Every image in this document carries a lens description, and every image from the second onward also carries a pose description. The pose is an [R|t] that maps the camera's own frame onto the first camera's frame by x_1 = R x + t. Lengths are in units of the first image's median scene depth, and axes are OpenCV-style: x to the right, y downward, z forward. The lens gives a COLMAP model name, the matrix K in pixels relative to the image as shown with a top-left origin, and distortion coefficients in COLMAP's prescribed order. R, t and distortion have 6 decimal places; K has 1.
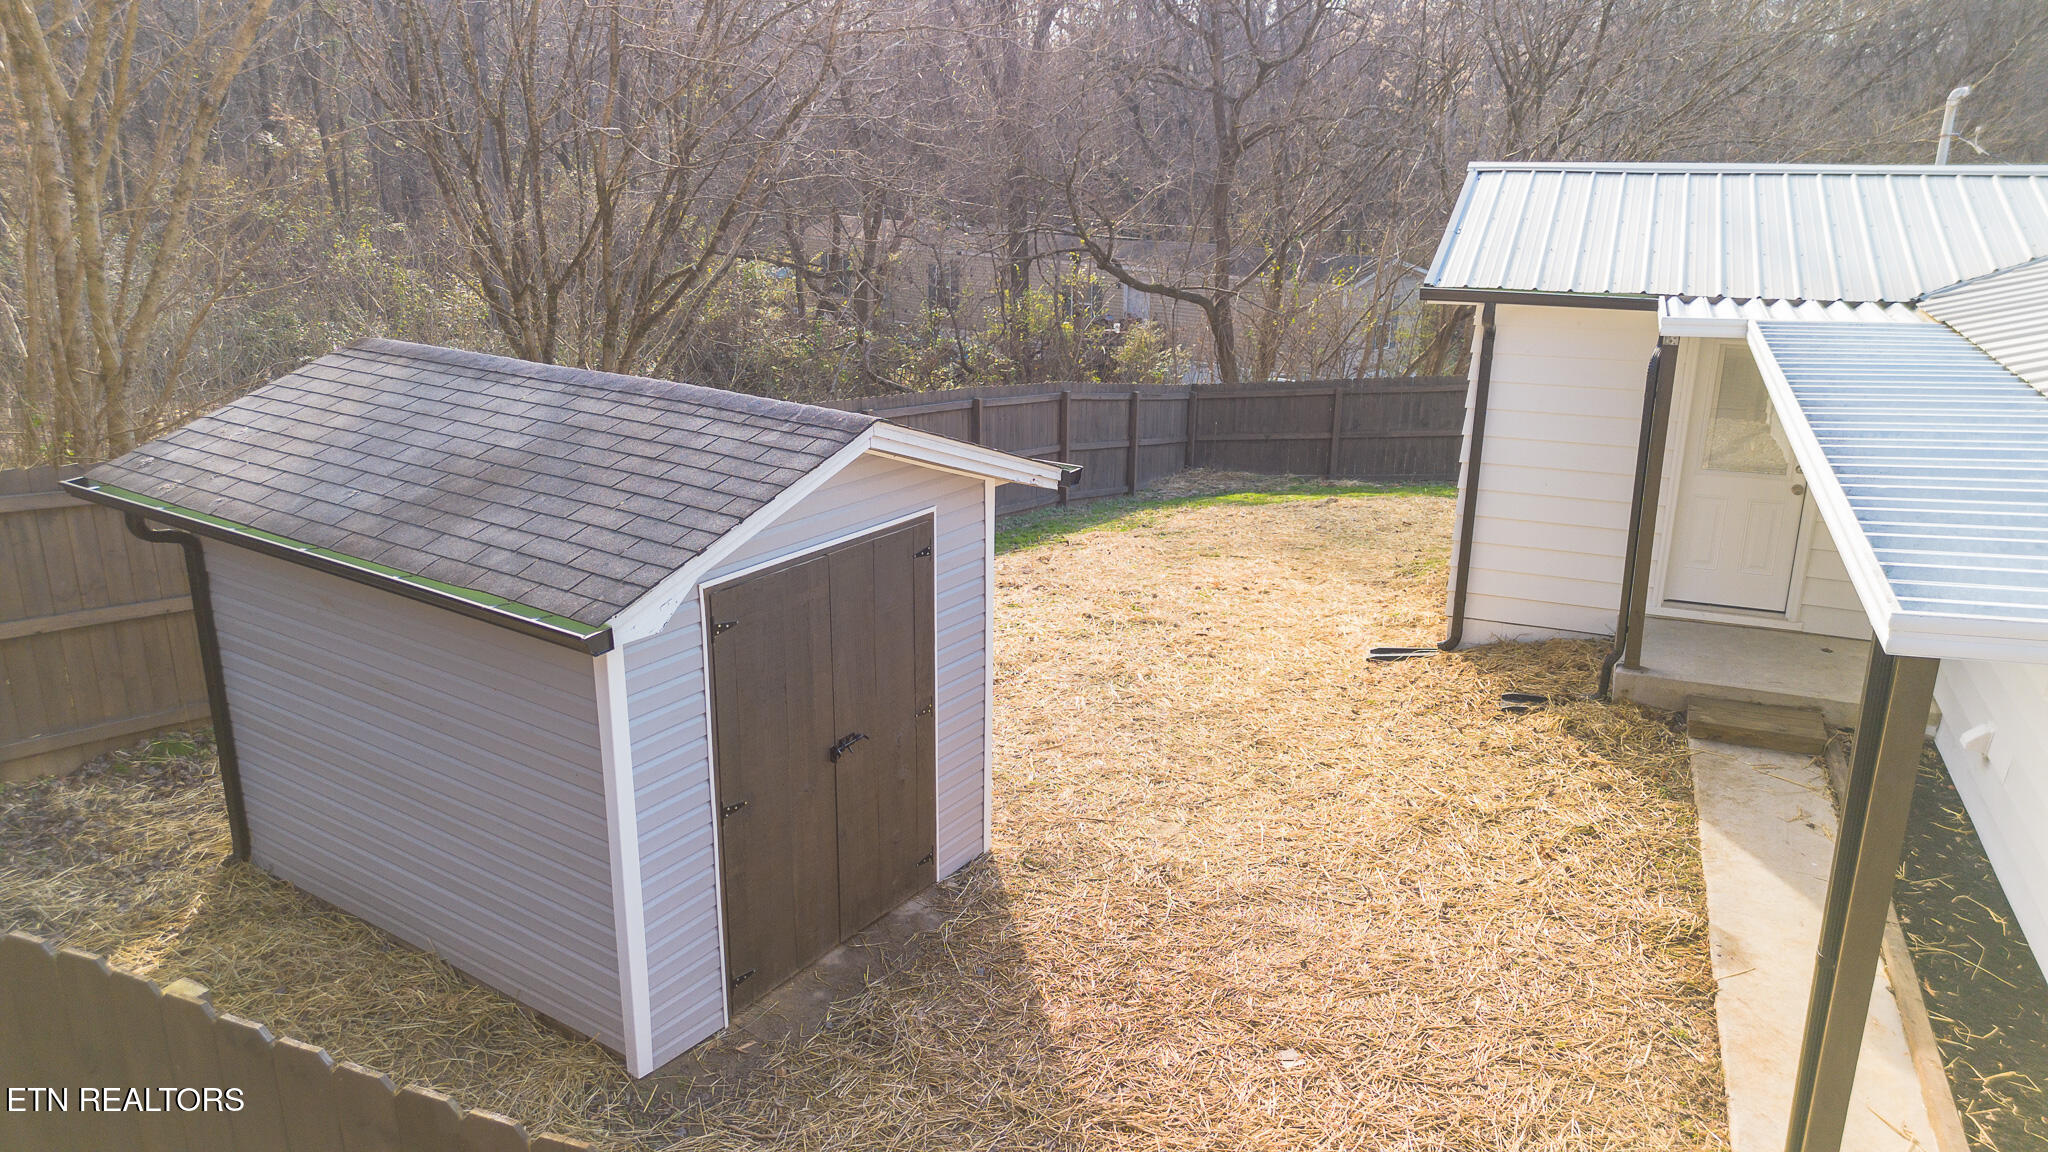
lens RADIAL K [[1410.2, 0, 1024.0], [0, 1410.2, 576.0], [0, 0, 1]] dist [0.001661, -0.001214]
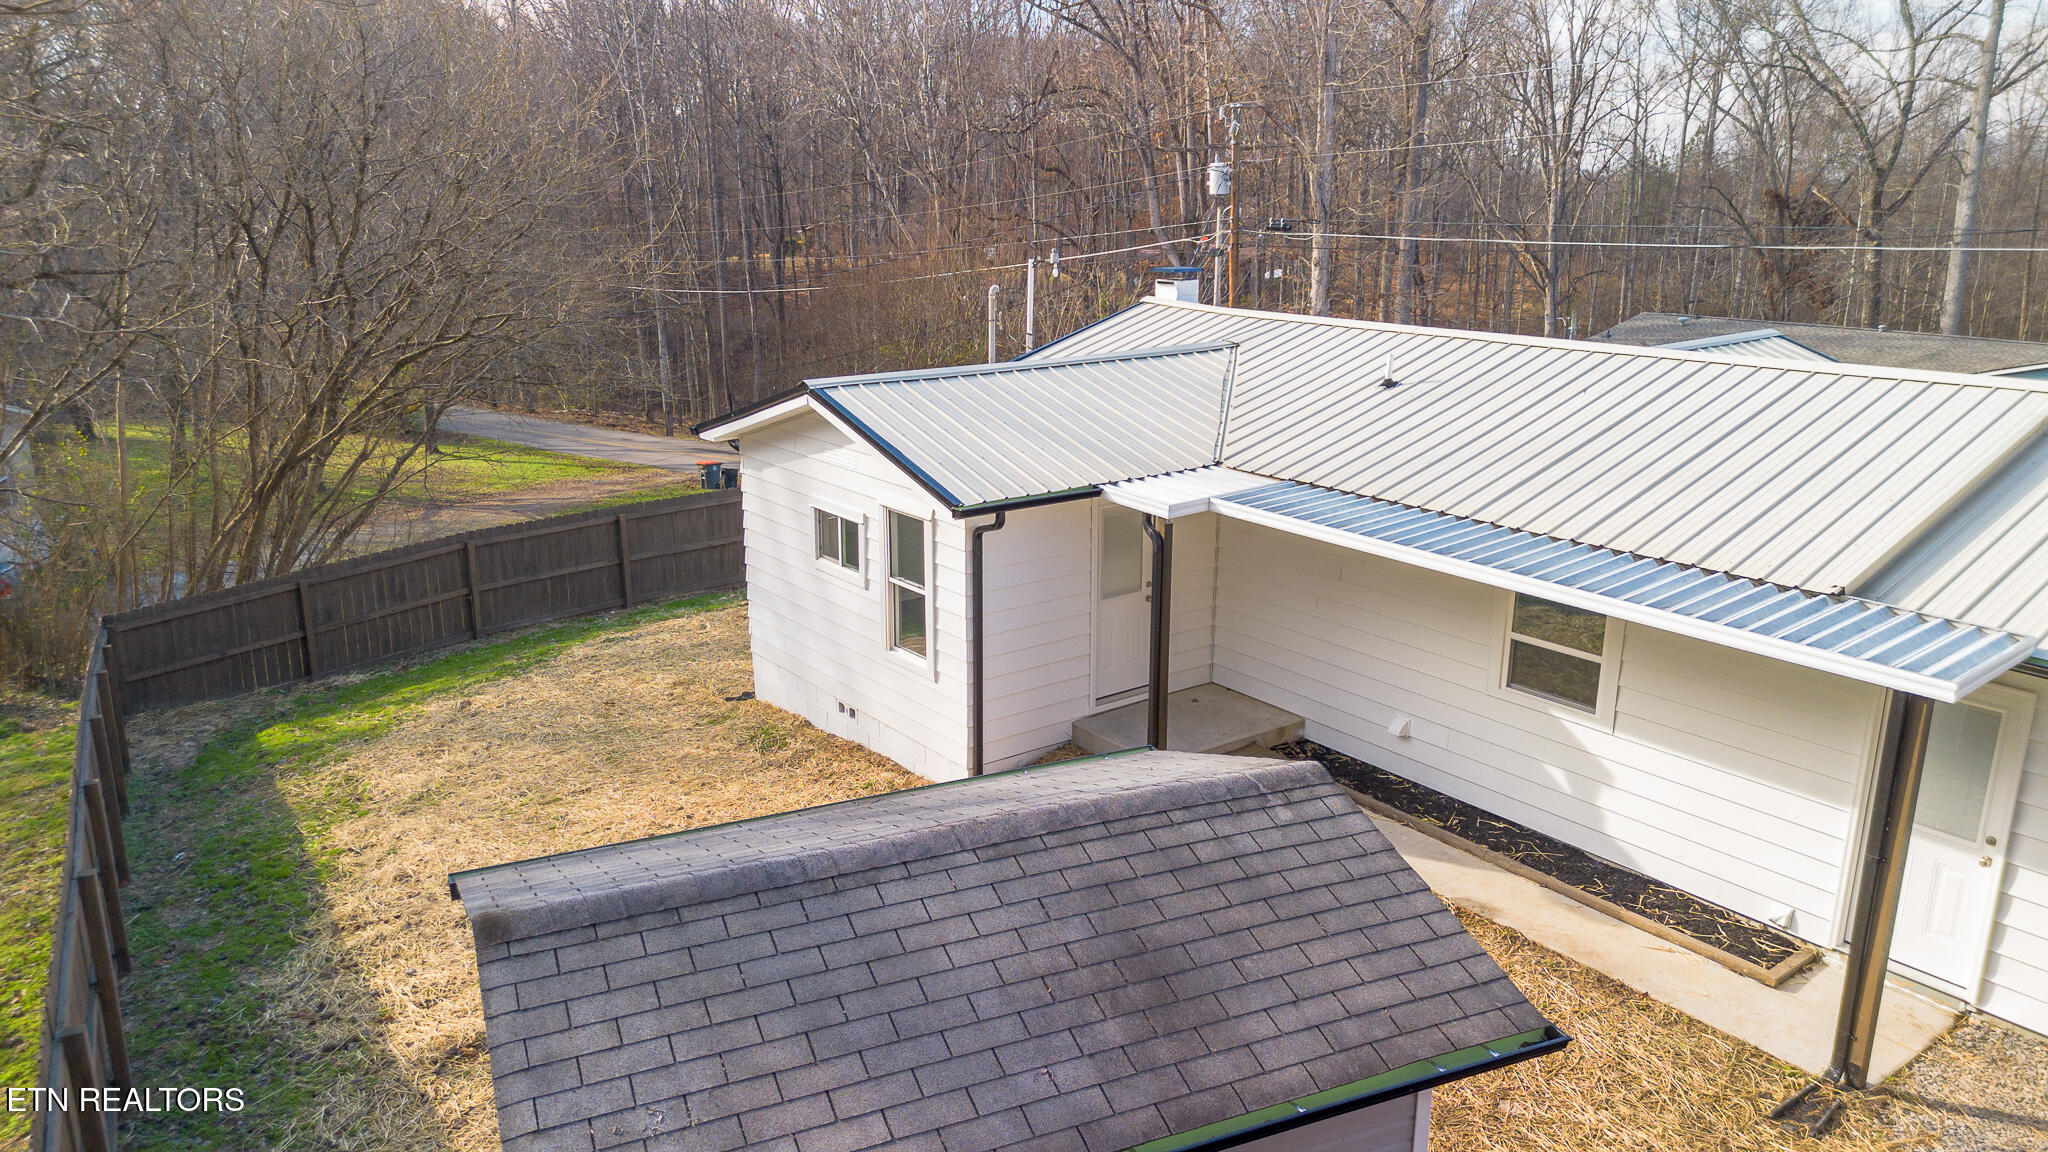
lens RADIAL K [[1410.2, 0, 1024.0], [0, 1410.2, 576.0], [0, 0, 1]] dist [0.001661, -0.001214]
pose [[0.527144, -0.228378, 0.818513, -0.674494], [0.264356, 0.959488, 0.097461, -0.259888], [-0.807611, 0.165002, 0.566161, 0.318254]]
